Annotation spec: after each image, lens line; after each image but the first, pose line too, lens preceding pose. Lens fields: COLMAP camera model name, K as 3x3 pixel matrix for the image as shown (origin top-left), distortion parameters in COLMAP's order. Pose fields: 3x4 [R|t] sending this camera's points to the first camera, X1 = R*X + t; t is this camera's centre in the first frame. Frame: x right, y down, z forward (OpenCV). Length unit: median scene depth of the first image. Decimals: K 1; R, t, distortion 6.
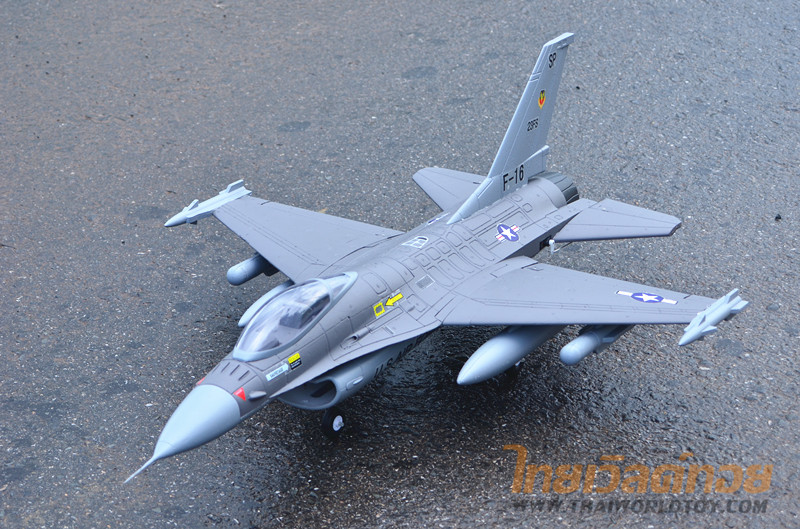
lens RADIAL K [[2436.4, 0, 400.2], [0, 2436.4, 265.4], [0, 0, 1]] dist [0.125123, 0.000000]
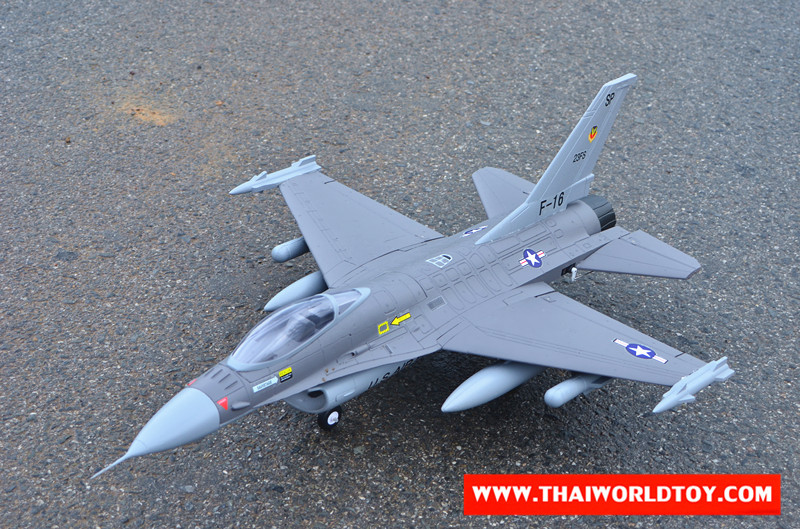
lens RADIAL K [[1922.2, 0, 399.3], [0, 1922.2, 263.6], [0, 0, 1]] dist [0.113375, 0.000000]
pose [[0.979924, 0.178879, -0.088042, 0.064993], [-0.168905, 0.979466, 0.110084, -0.100025], [0.105926, -0.093003, 0.990015, 0.153327]]
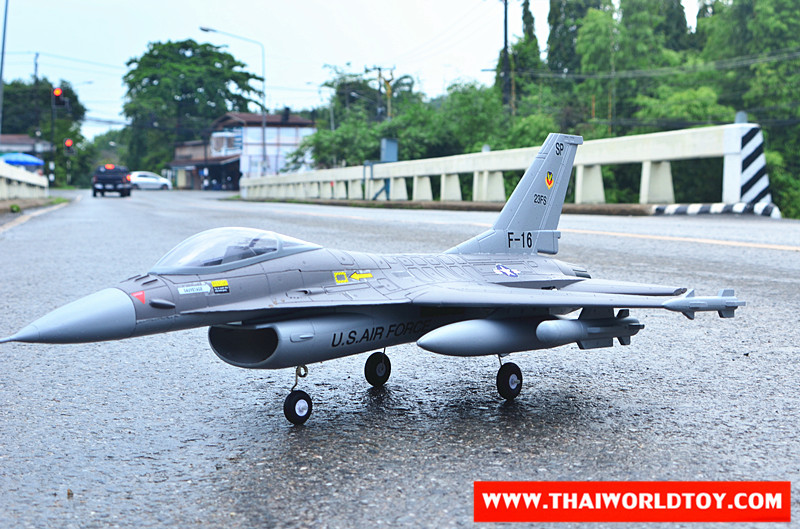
lens RADIAL K [[1328.4, 0, 400.2], [0, 1328.4, 263.3], [0, 0, 1]] dist [-0.051171, 0.000000]
pose [[0.987832, -0.022270, -0.153921, 0.090283], [-0.026145, 0.951830, -0.305510, 0.163485], [0.153311, 0.305817, 0.939666, 0.489199]]
